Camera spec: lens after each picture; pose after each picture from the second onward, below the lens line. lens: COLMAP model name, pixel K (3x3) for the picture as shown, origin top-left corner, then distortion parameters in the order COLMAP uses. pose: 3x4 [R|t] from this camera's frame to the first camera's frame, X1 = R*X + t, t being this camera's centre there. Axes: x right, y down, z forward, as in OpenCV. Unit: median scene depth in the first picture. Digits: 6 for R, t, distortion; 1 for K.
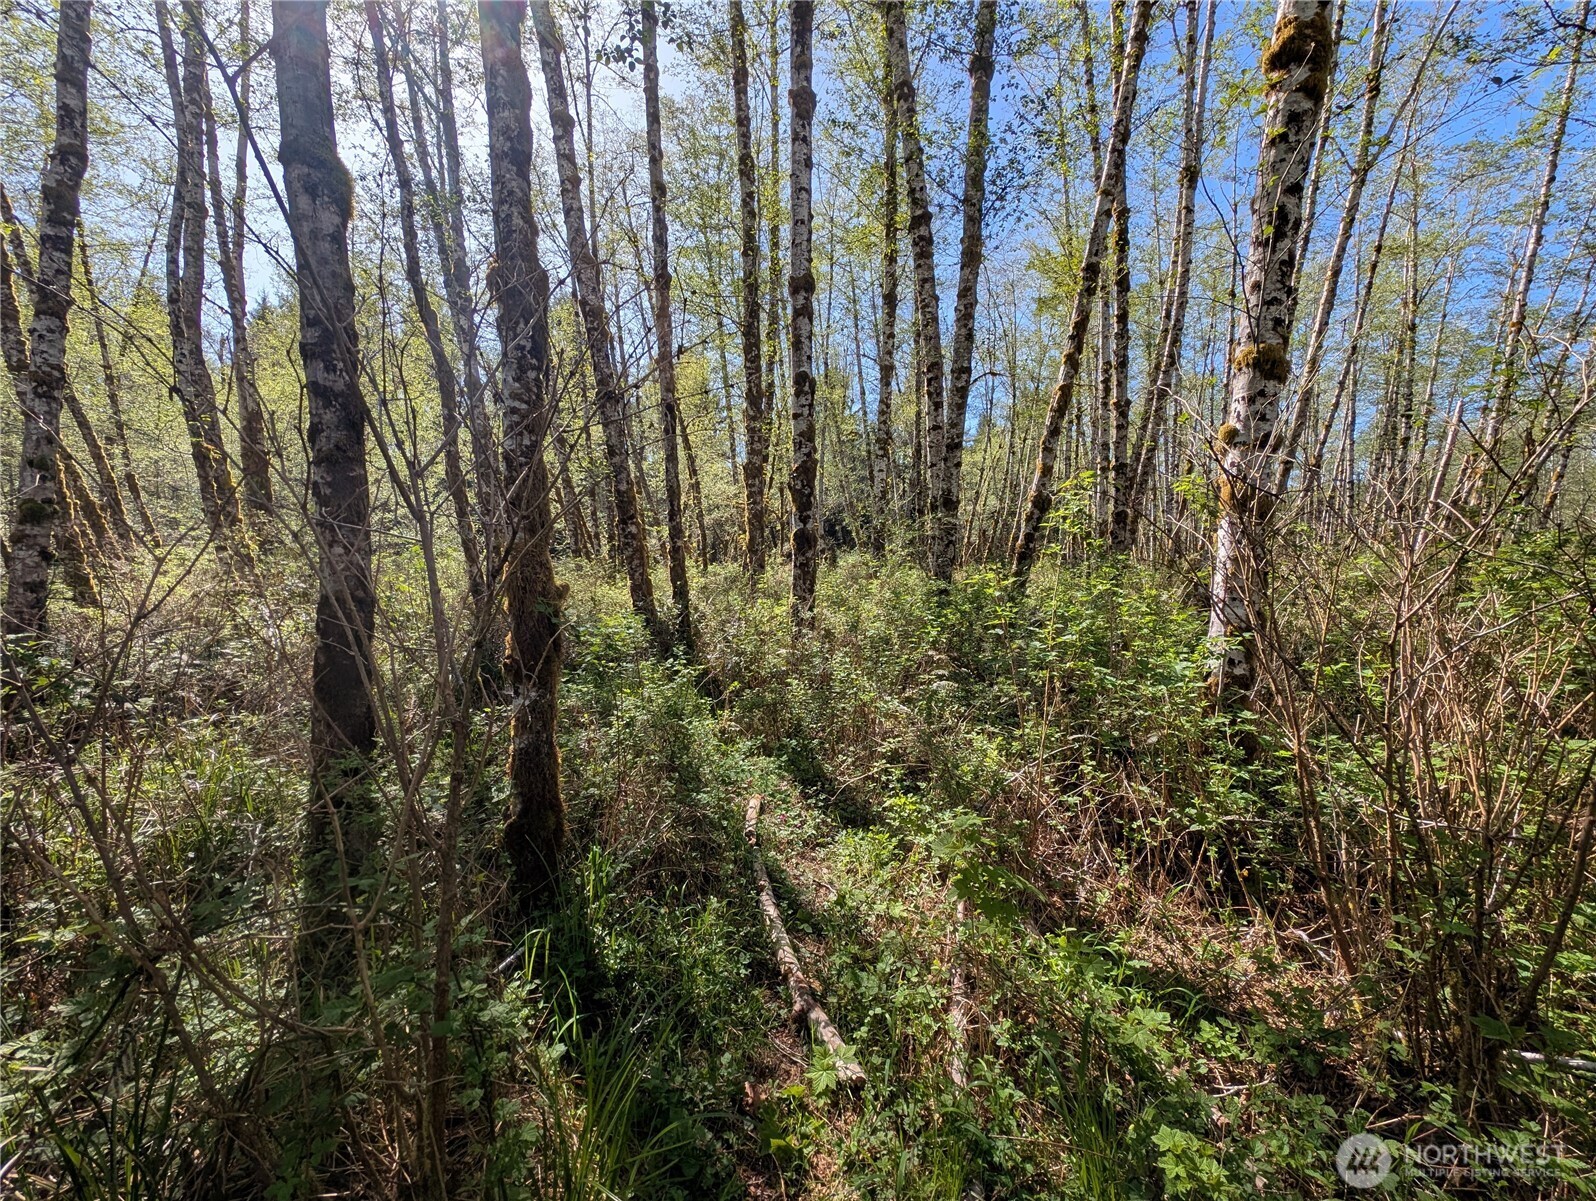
lens RADIAL K [[598.8, 0, 806.8], [0, 598.8, 602.7], [0, 0, 1]] dist [0.003718, -0.002967]
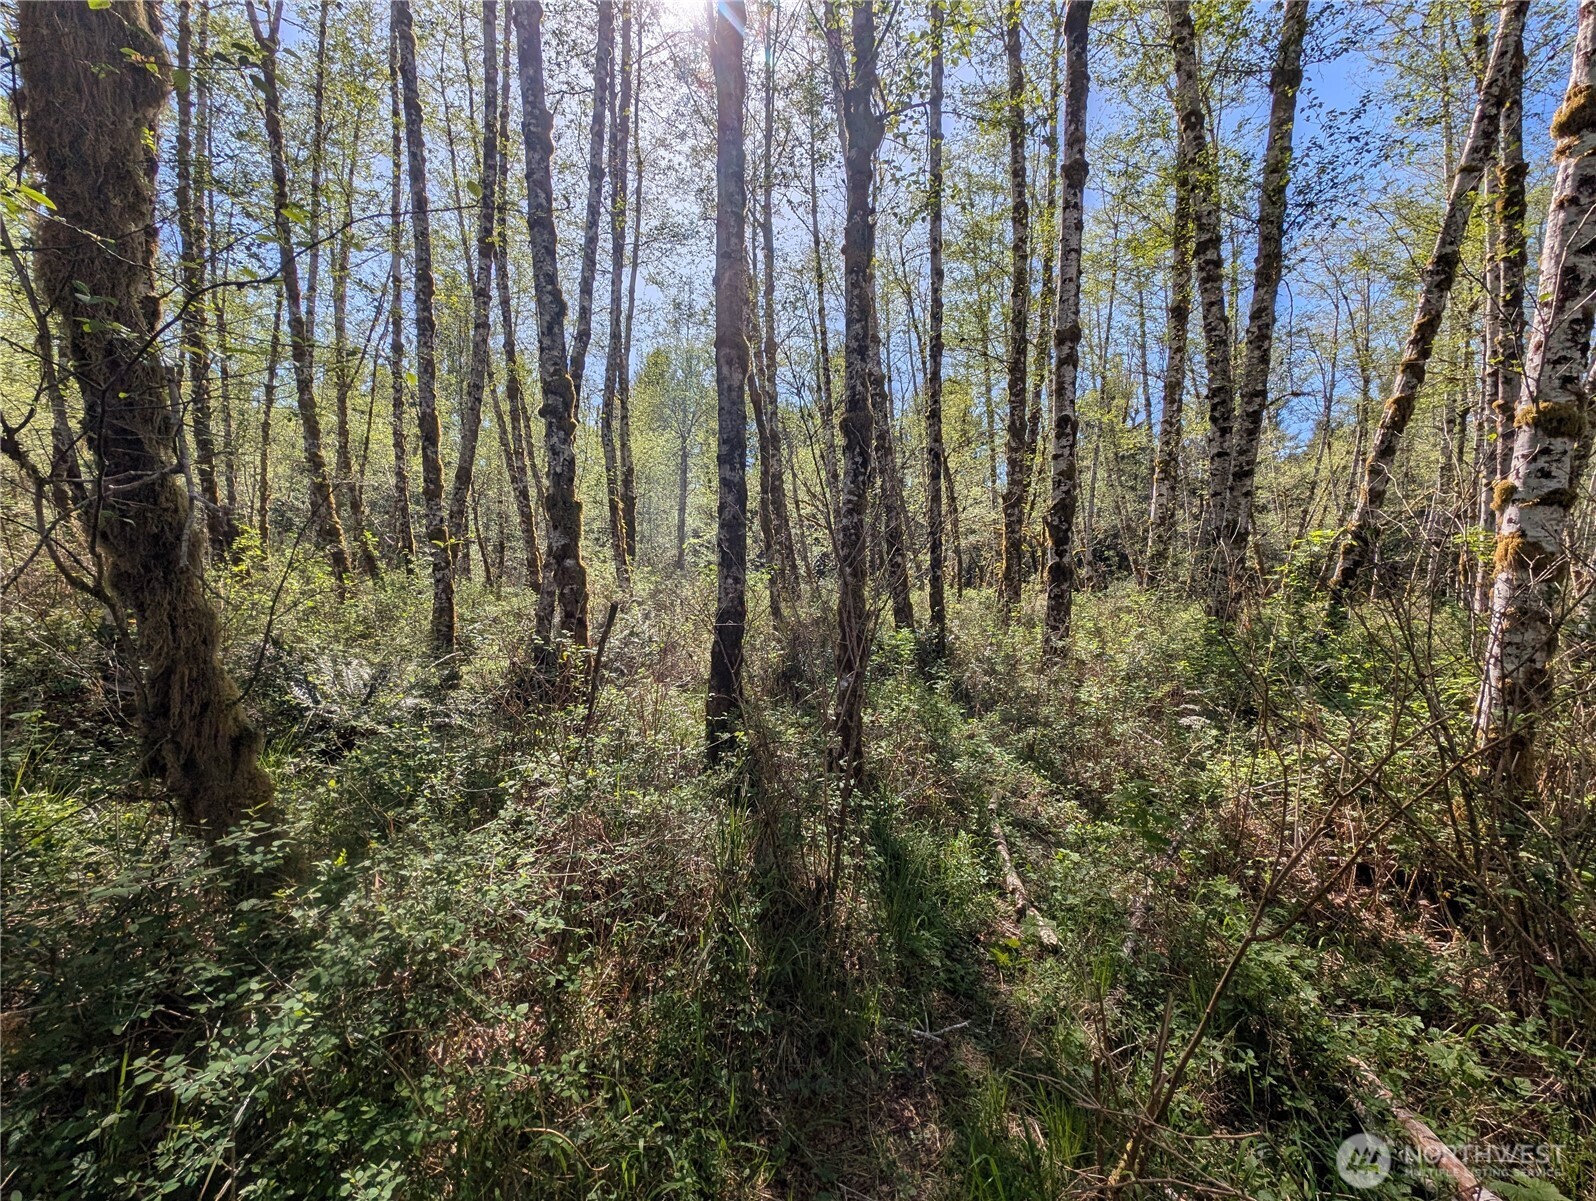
lens RADIAL K [[598.8, 0, 794.0], [0, 598.8, 598.0], [0, 0, 1]] dist [0.003718, -0.002967]
pose [[0.905976, 0.039368, -0.421495, 0.016615], [-0.058012, 0.997819, -0.031495, -0.000005], [0.419336, 0.052985, 0.906284, -0.133807]]
